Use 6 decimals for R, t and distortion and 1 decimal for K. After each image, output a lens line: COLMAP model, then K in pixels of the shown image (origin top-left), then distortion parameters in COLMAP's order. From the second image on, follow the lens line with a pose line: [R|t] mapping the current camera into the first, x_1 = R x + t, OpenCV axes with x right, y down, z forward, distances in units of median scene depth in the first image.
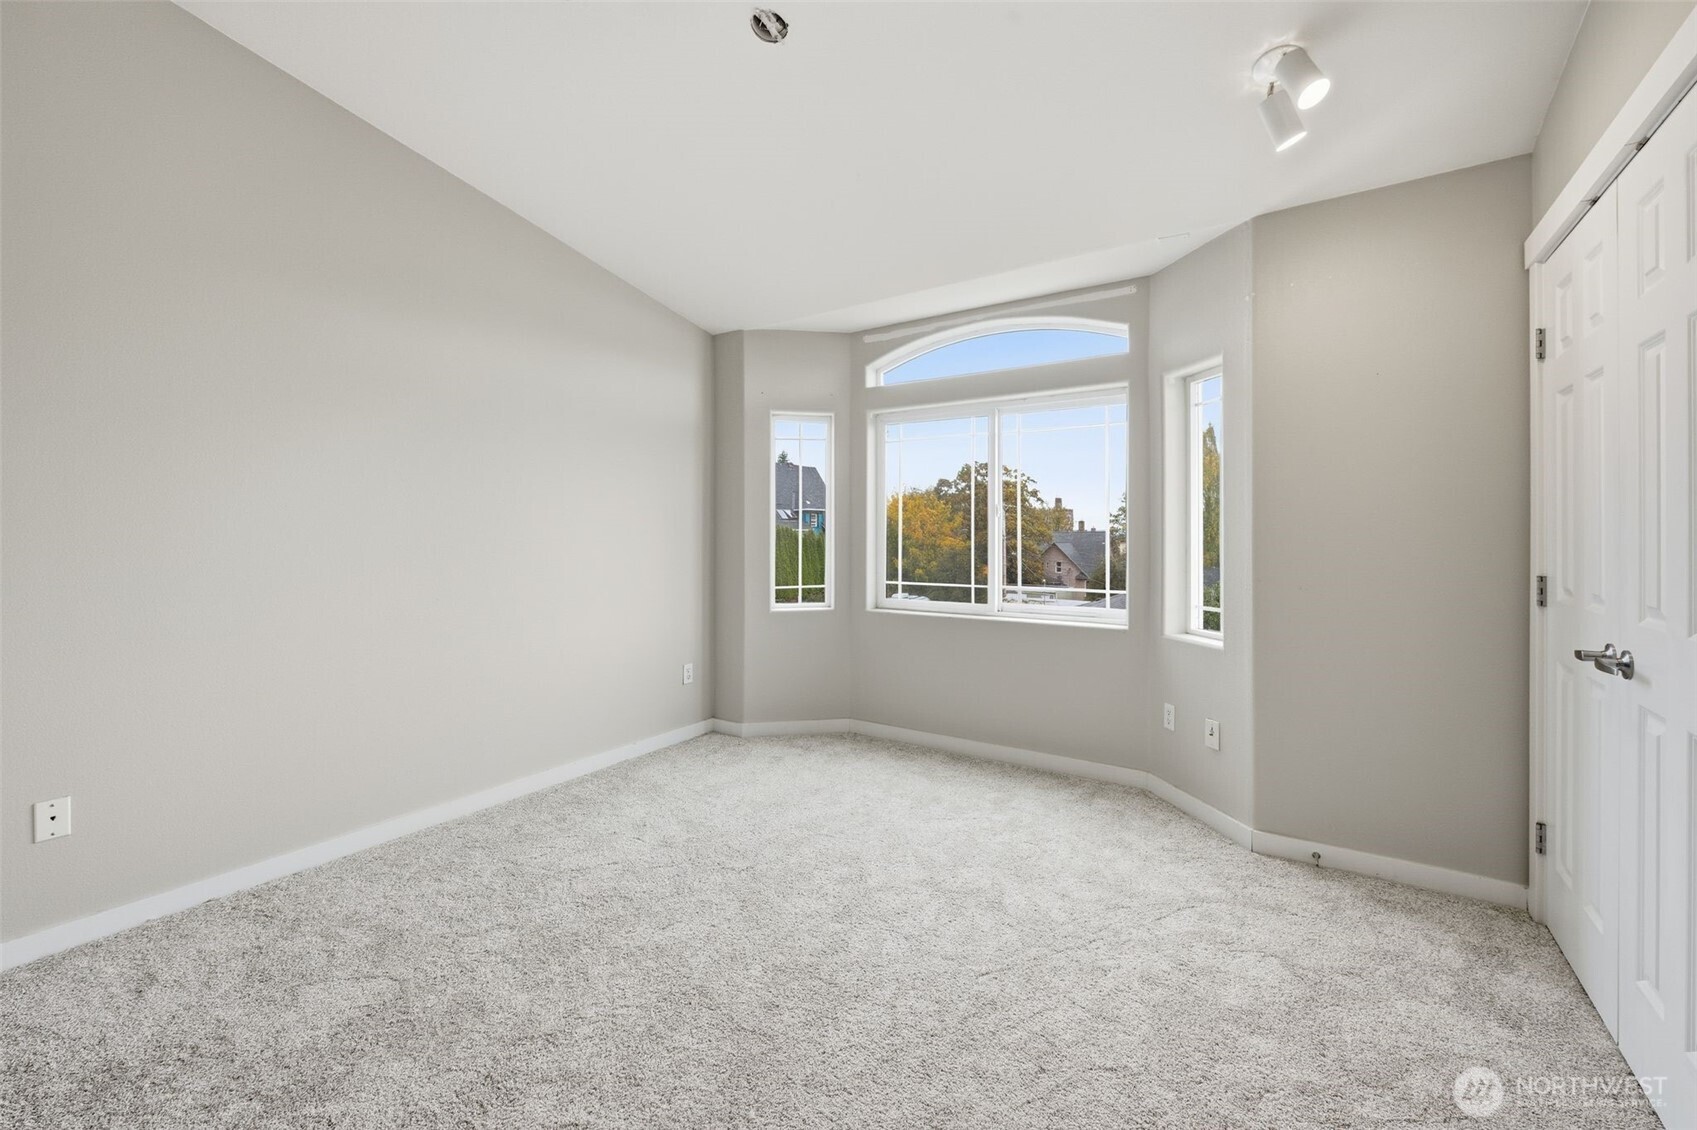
lens RADIAL K [[688.5, 0, 849.4], [0, 688.5, 552.8], [0, 0, 1]] dist [-0.002829, -0.001673]
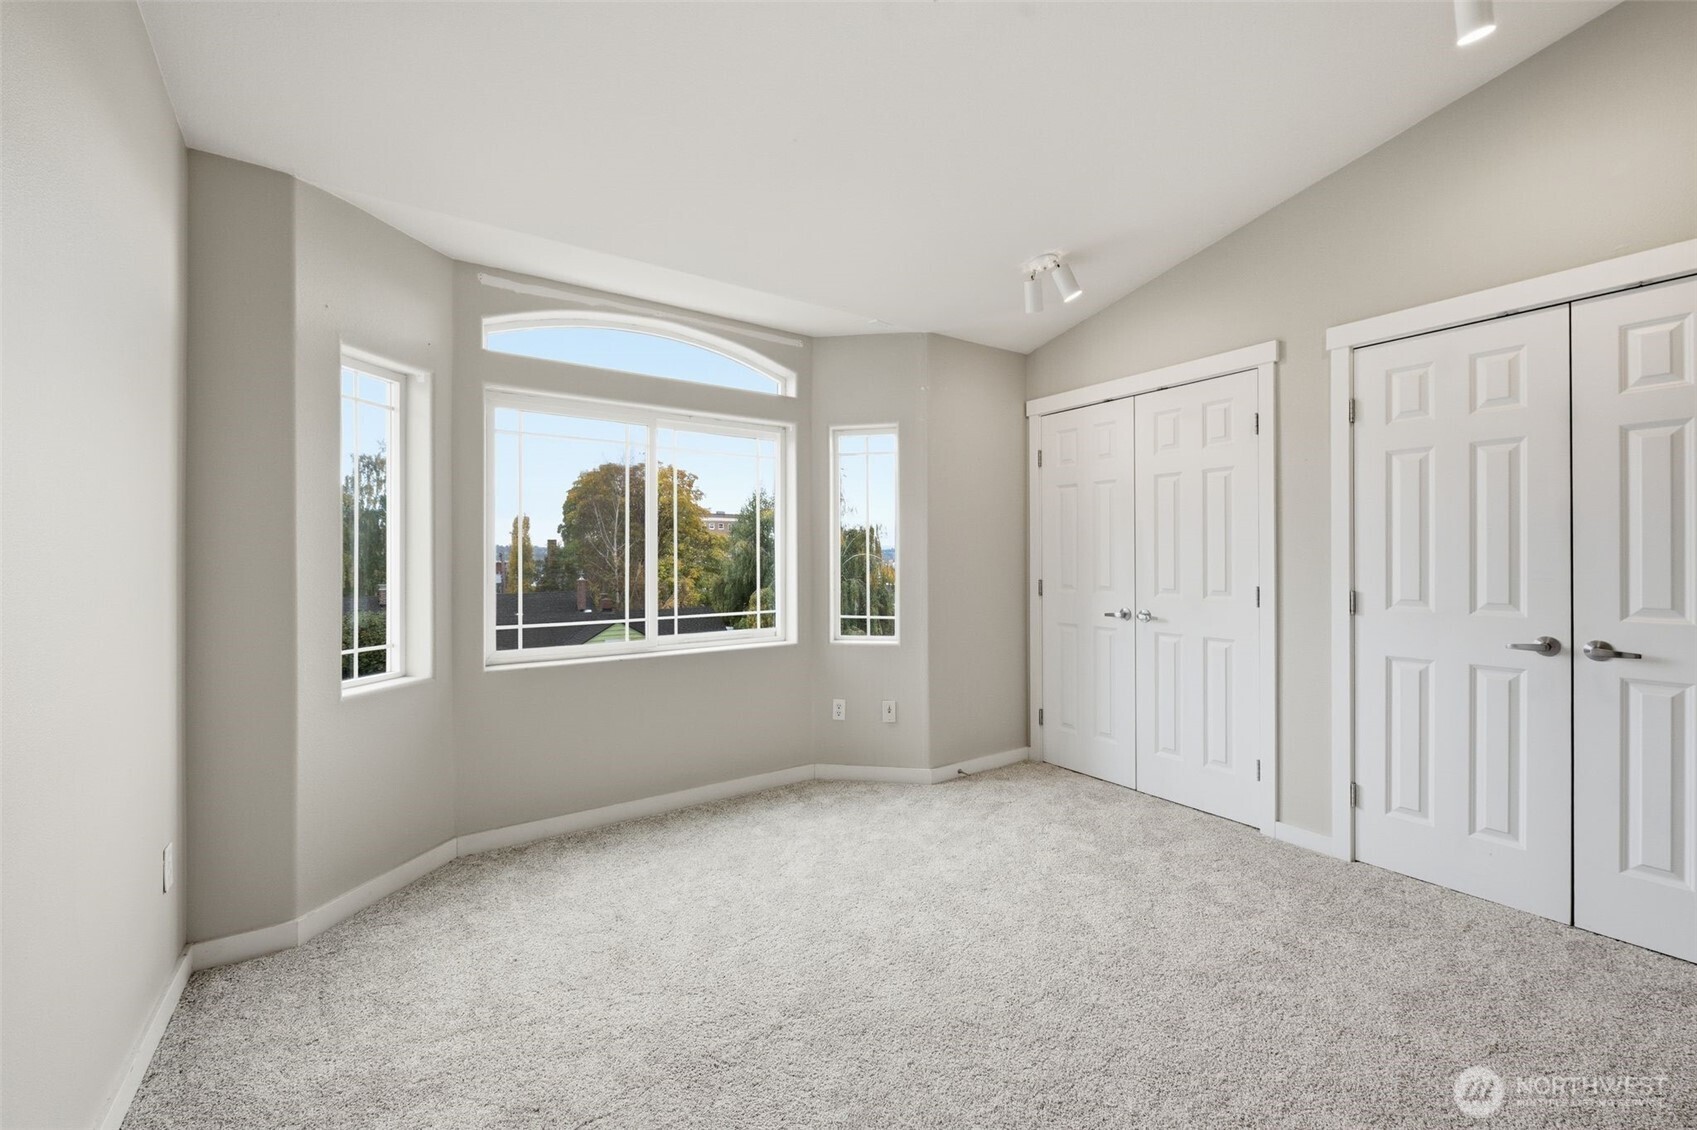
lens RADIAL K [[688.5, 0, 860.3], [0, 688.5, 571.4], [0, 0, 1]] dist [-0.002829, -0.001673]
pose [[0.355076, -0.018657, 0.934651, -0.749465], [0.030078, 0.999511, 0.008525, -0.016017], [-0.934353, 0.025085, 0.355463, 0.614662]]
